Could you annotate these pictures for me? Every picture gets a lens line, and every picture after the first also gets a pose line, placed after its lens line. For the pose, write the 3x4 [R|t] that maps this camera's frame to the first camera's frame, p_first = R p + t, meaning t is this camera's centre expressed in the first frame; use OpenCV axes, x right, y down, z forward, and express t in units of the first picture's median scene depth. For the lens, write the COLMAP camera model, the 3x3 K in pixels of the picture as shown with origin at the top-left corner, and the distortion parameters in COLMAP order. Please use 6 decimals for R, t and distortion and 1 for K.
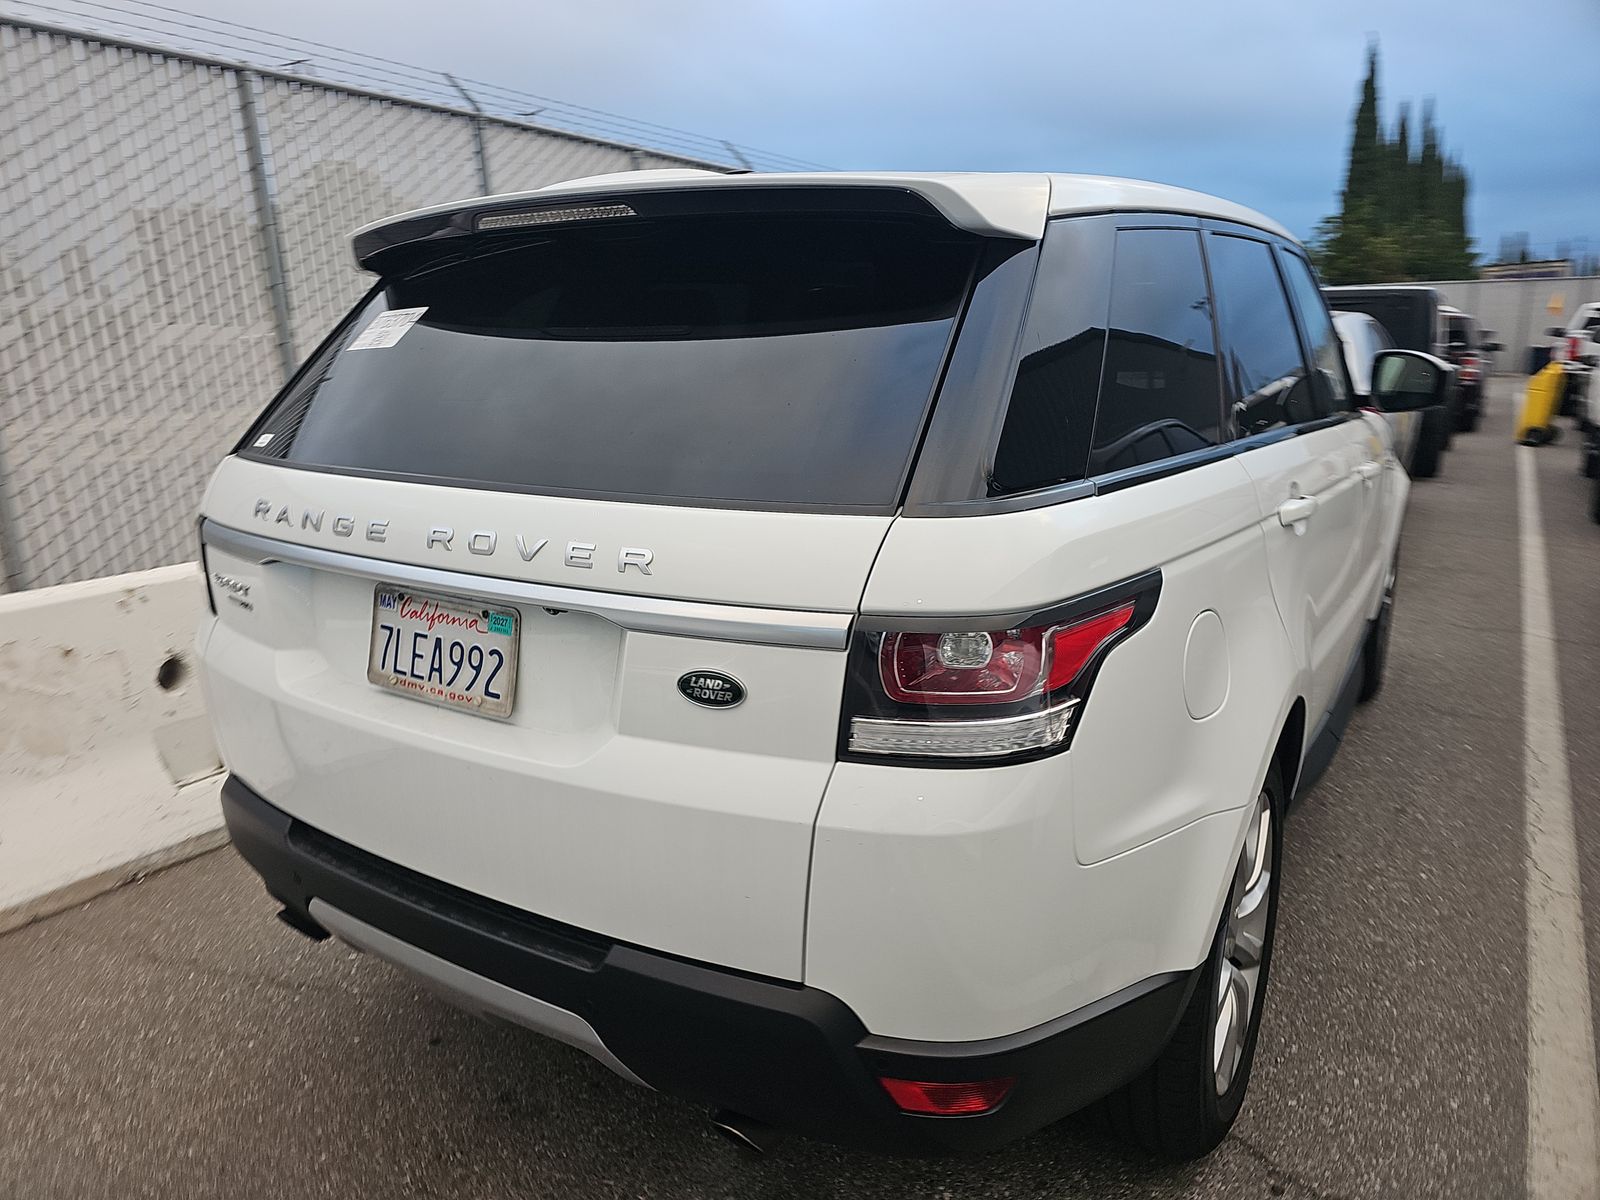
lens RADIAL K [[1084.4, 0, 800.0], [0, 1084.4, 600.0], [0, 0, 1]] dist [0.055581, -0.052787]
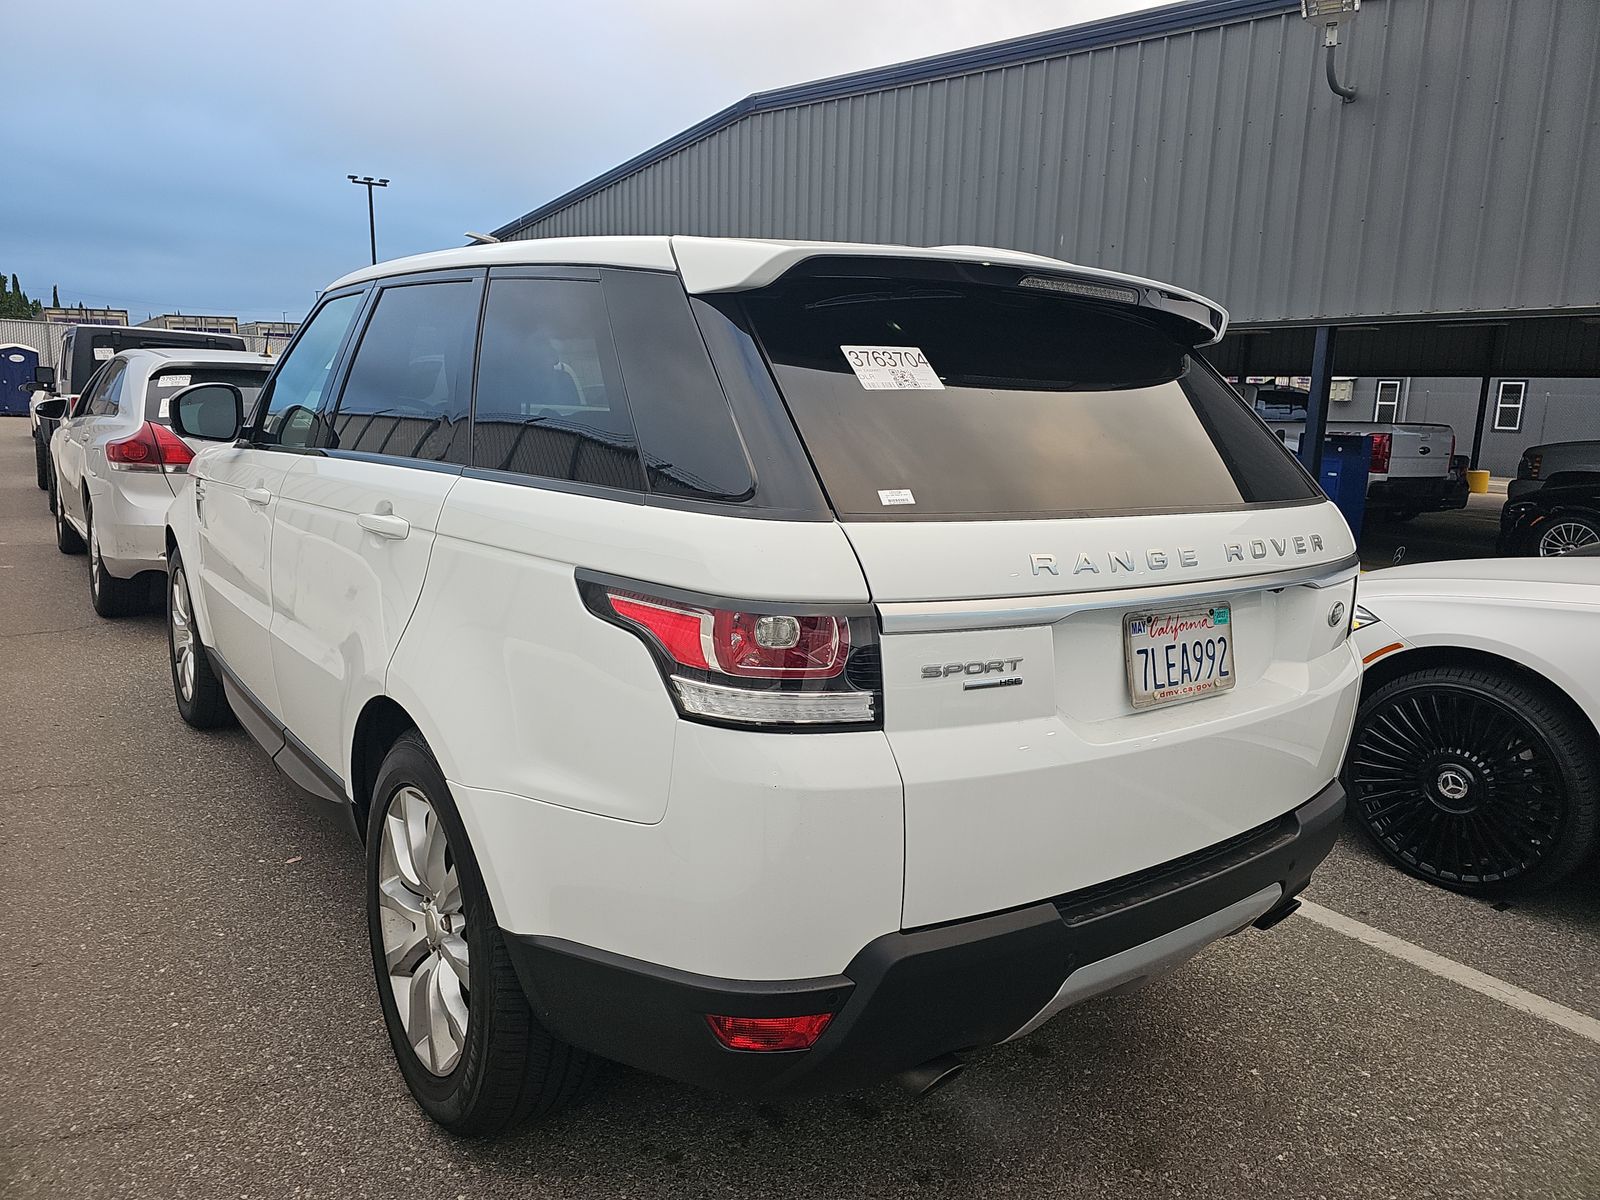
lens RADIAL K [[1084.4, 0, 800.0], [0, 1084.4, 600.0], [0, 0, 1]] dist [0.055581, -0.052787]
pose [[0.336310, -0.160366, 0.927997, -1.554657], [0.164077, 0.980302, 0.109942, -0.207541], [-0.927348, 0.115288, 0.355997, 0.972177]]
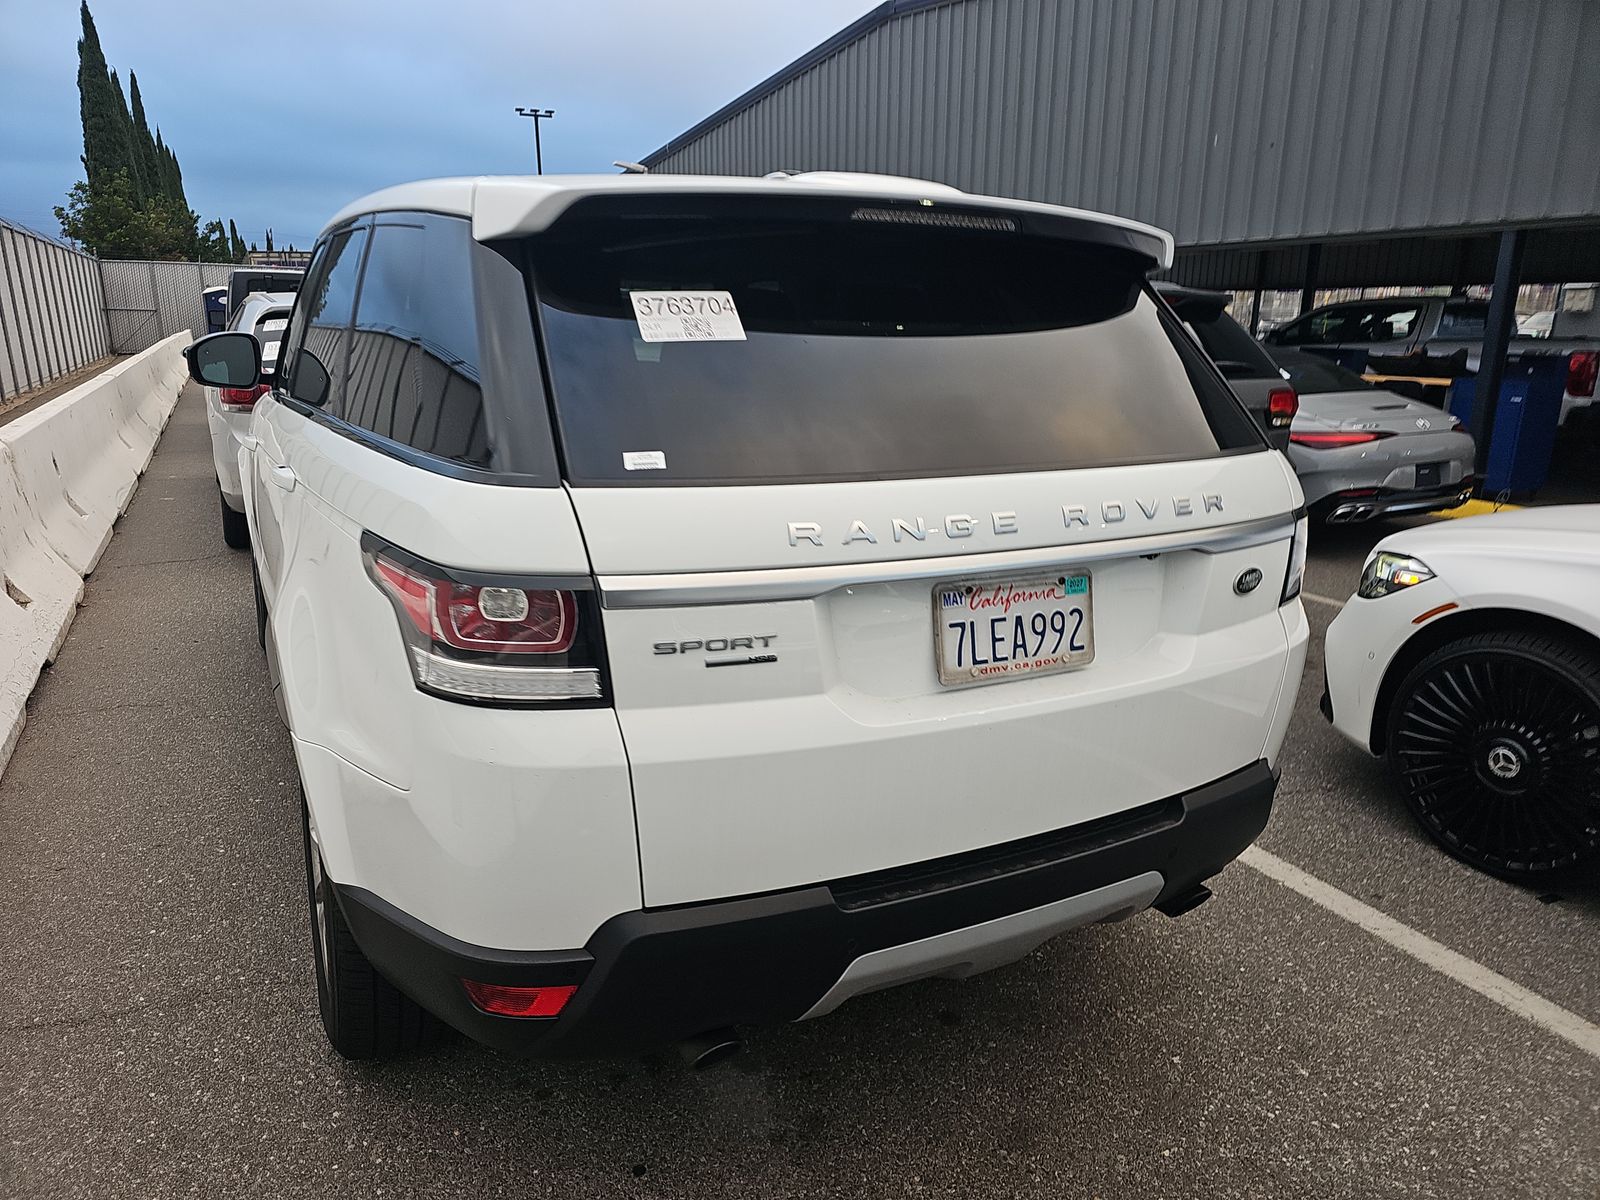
lens RADIAL K [[1074.9, 0, 802.0], [0, 1074.9, 627.9], [0, 0, 1]] dist [0.067879, -0.068561]
pose [[0.487012, -0.234737, 0.841260, -1.336103], [0.170898, 0.970199, 0.171780, -0.172687], [-0.856512, 0.060110, 0.512614, 0.651029]]
